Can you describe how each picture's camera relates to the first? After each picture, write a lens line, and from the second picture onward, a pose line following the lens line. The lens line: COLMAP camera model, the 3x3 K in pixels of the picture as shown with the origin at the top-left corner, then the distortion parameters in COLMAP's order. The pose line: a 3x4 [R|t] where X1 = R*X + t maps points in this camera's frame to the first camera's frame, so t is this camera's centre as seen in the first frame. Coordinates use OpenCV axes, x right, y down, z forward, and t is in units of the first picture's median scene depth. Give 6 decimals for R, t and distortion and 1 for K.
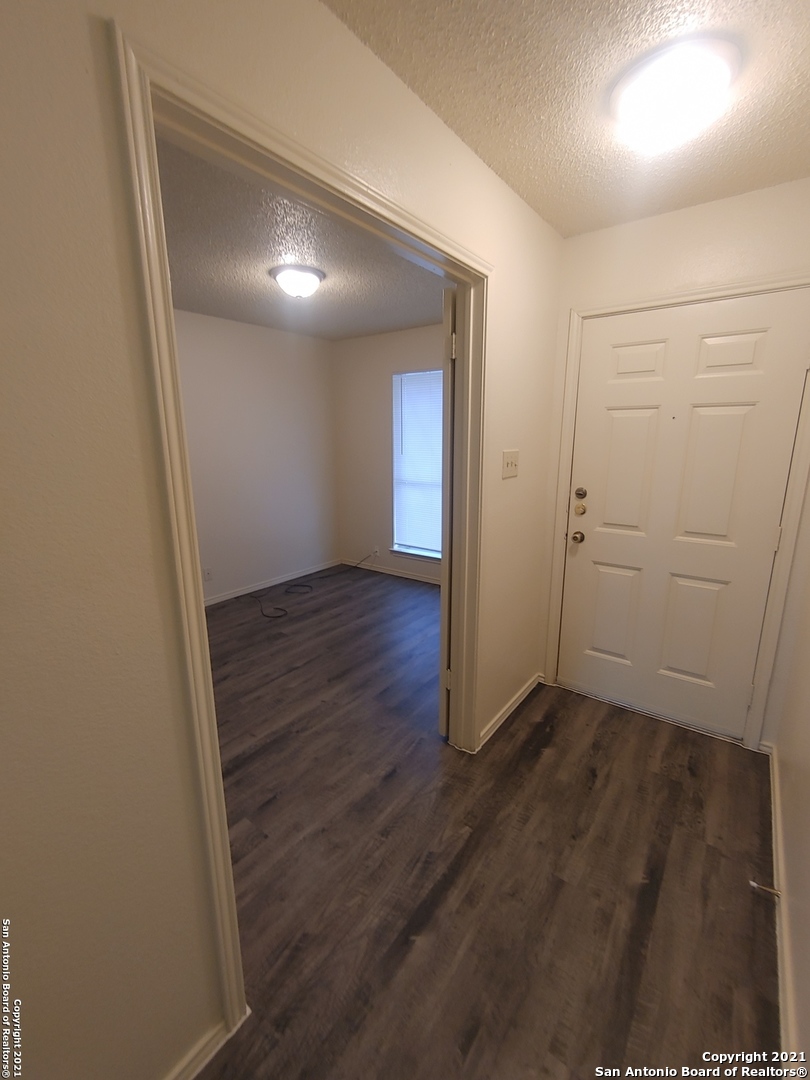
lens RADIAL K [[459.3, 0, 405.0], [0, 459.3, 540.0], [0, 0, 1]] dist [0.002526, 0.000712]
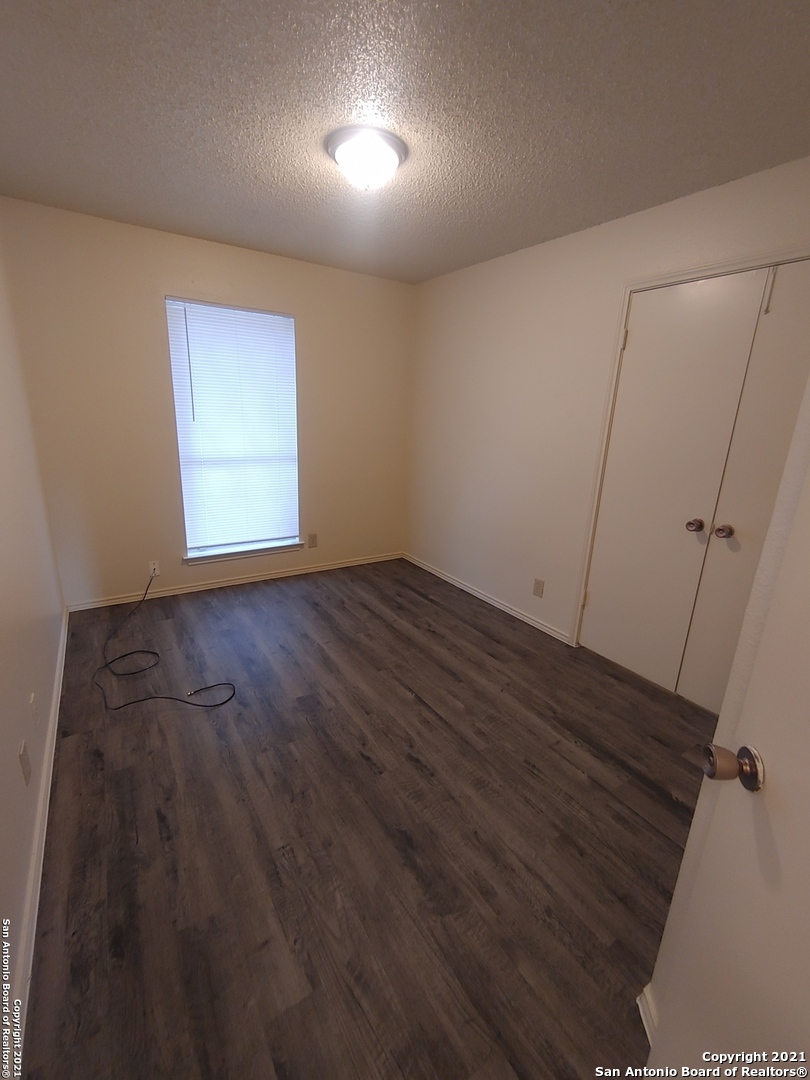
lens RADIAL K [[459.3, 0, 405.0], [0, 459.3, 540.0], [0, 0, 1]] dist [0.002526, 0.000712]
pose [[0.356477, -0.239194, 0.903167, -0.755564], [0.171952, 0.966957, 0.188219, -0.114491], [-0.918344, 0.088206, 0.385828, 0.588004]]
